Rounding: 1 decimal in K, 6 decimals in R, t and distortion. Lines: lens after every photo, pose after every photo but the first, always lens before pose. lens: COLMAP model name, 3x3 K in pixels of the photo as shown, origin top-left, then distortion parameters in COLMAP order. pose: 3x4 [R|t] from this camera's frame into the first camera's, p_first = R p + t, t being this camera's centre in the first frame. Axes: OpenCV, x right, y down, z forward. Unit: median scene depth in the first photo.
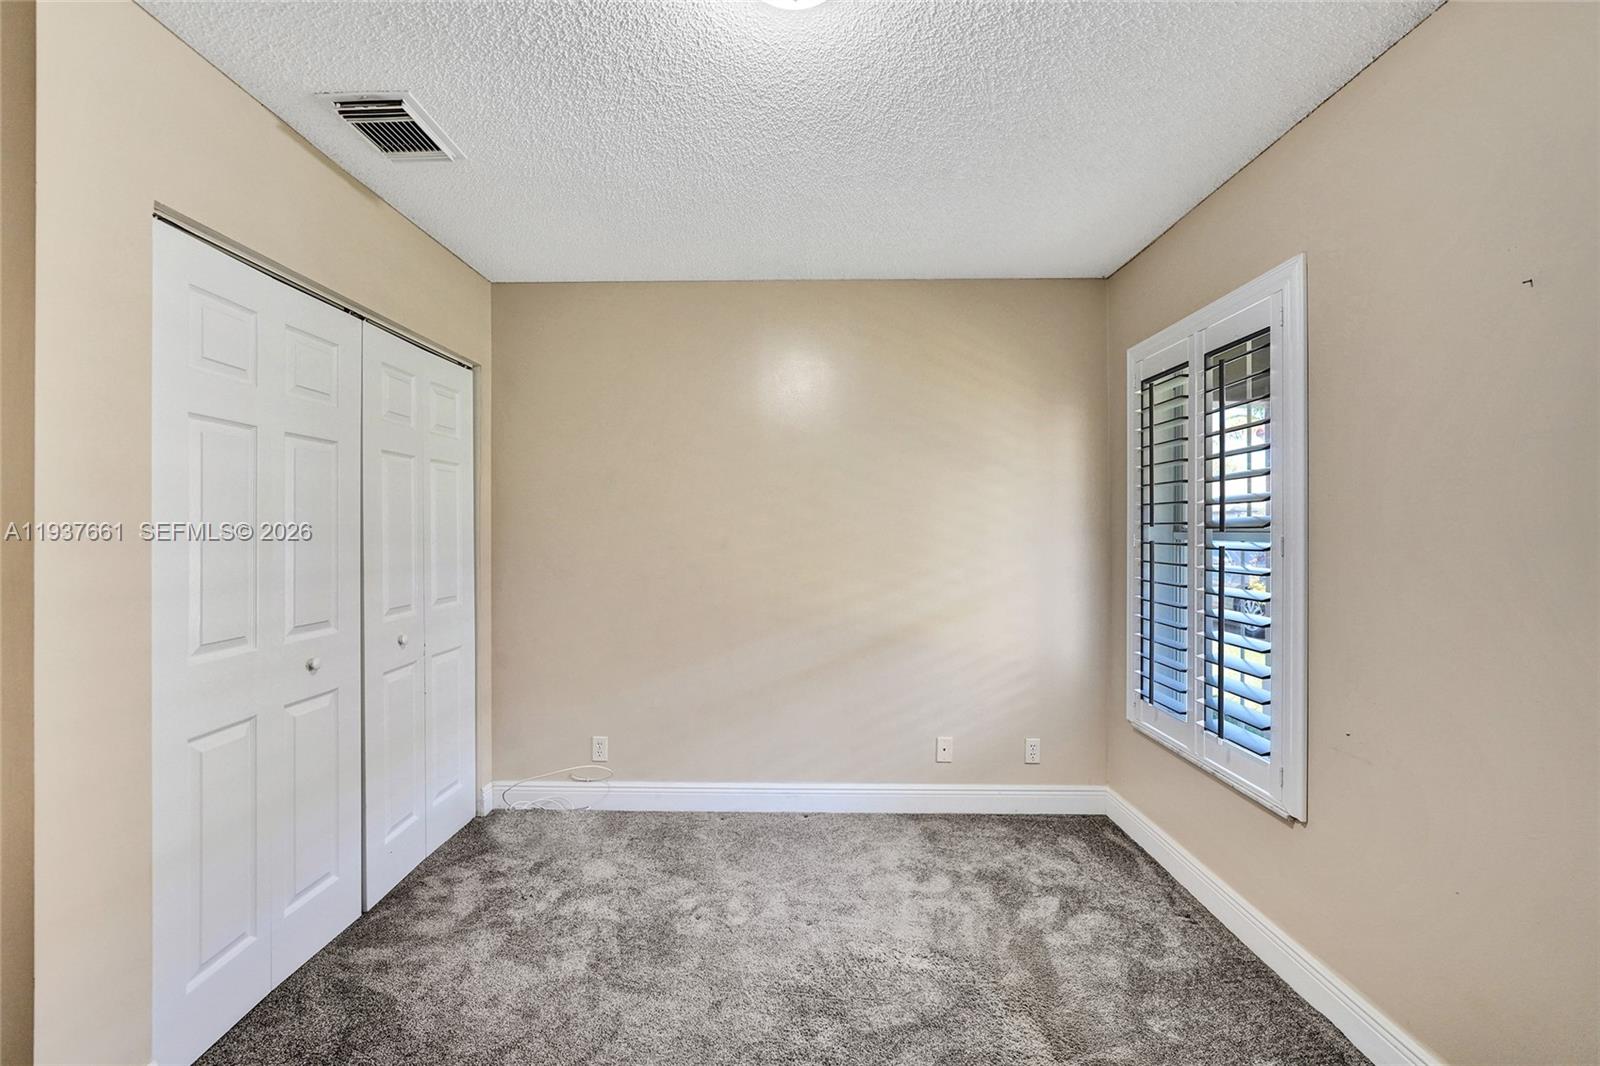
lens RADIAL K [[671.3, 0, 797.2], [0, 671.3, 529.5], [0, 0, 1]] dist [-0.024204, -0.000062]
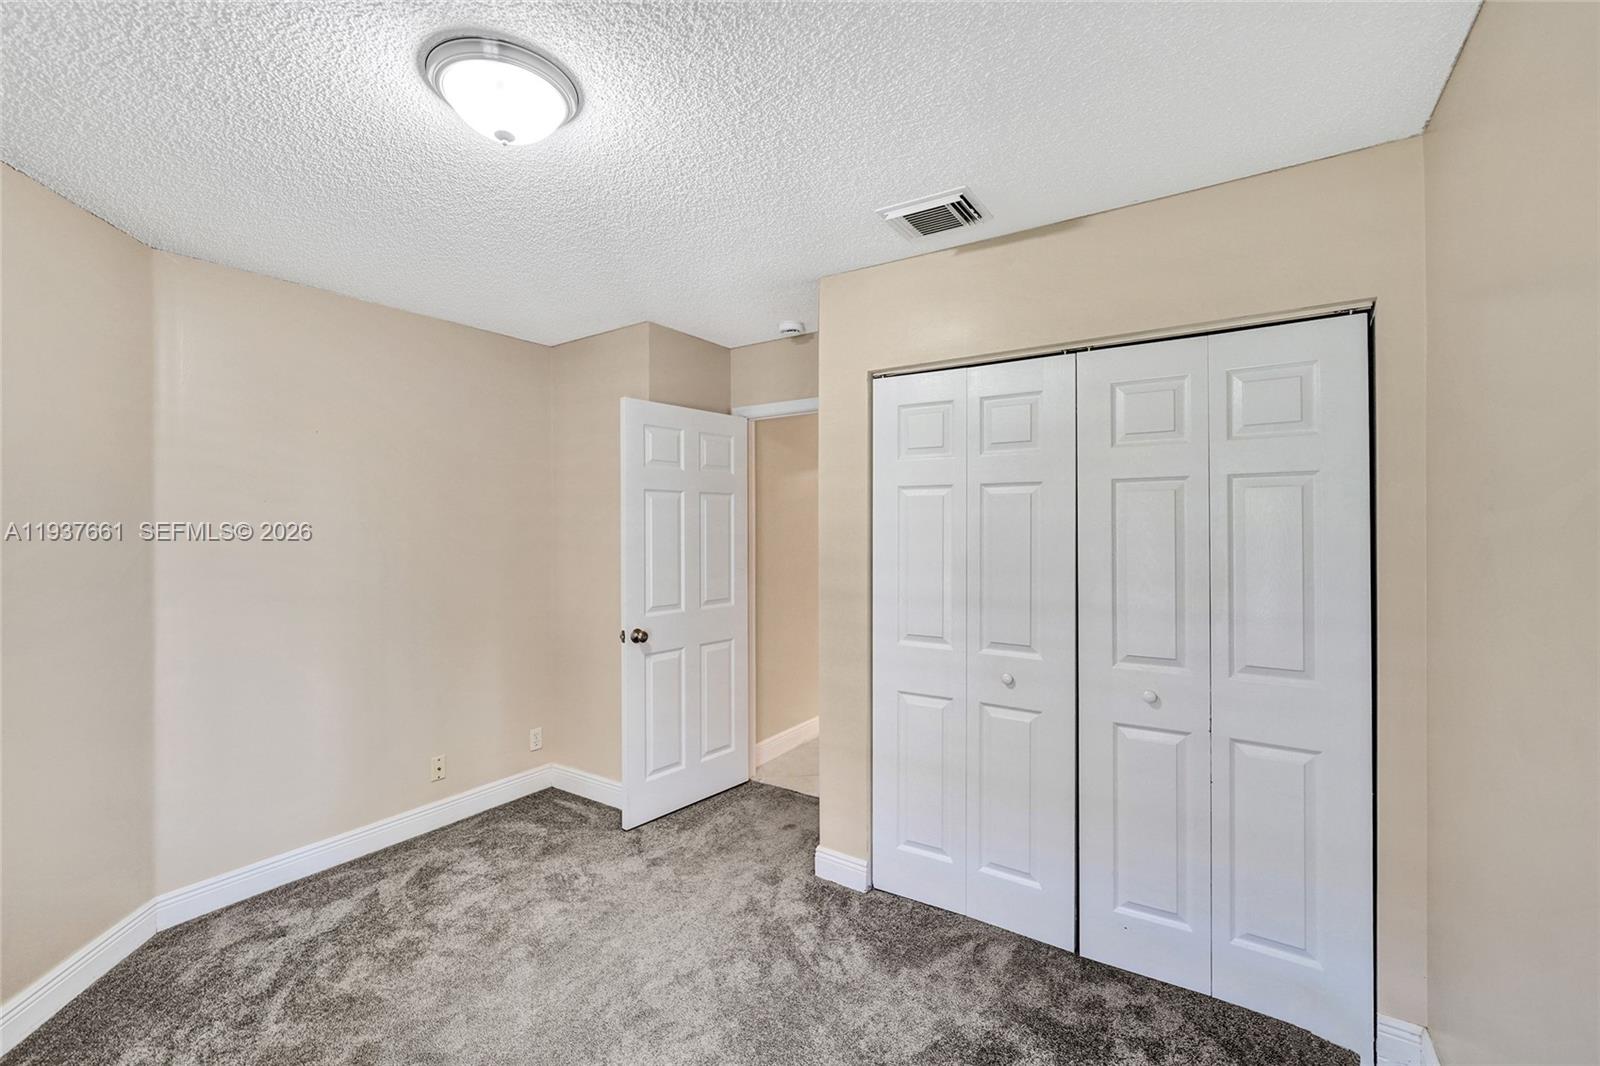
lens RADIAL K [[671.3, 0, 797.2], [0, 671.3, 529.5], [0, 0, 1]] dist [-0.024204, -0.000062]
pose [[-0.564043, -0.000499, -0.825745, 0.430973], [-0.001898, 0.999998, 0.000692, -0.056872], [0.825743, 0.001958, -0.564043, 1.312506]]
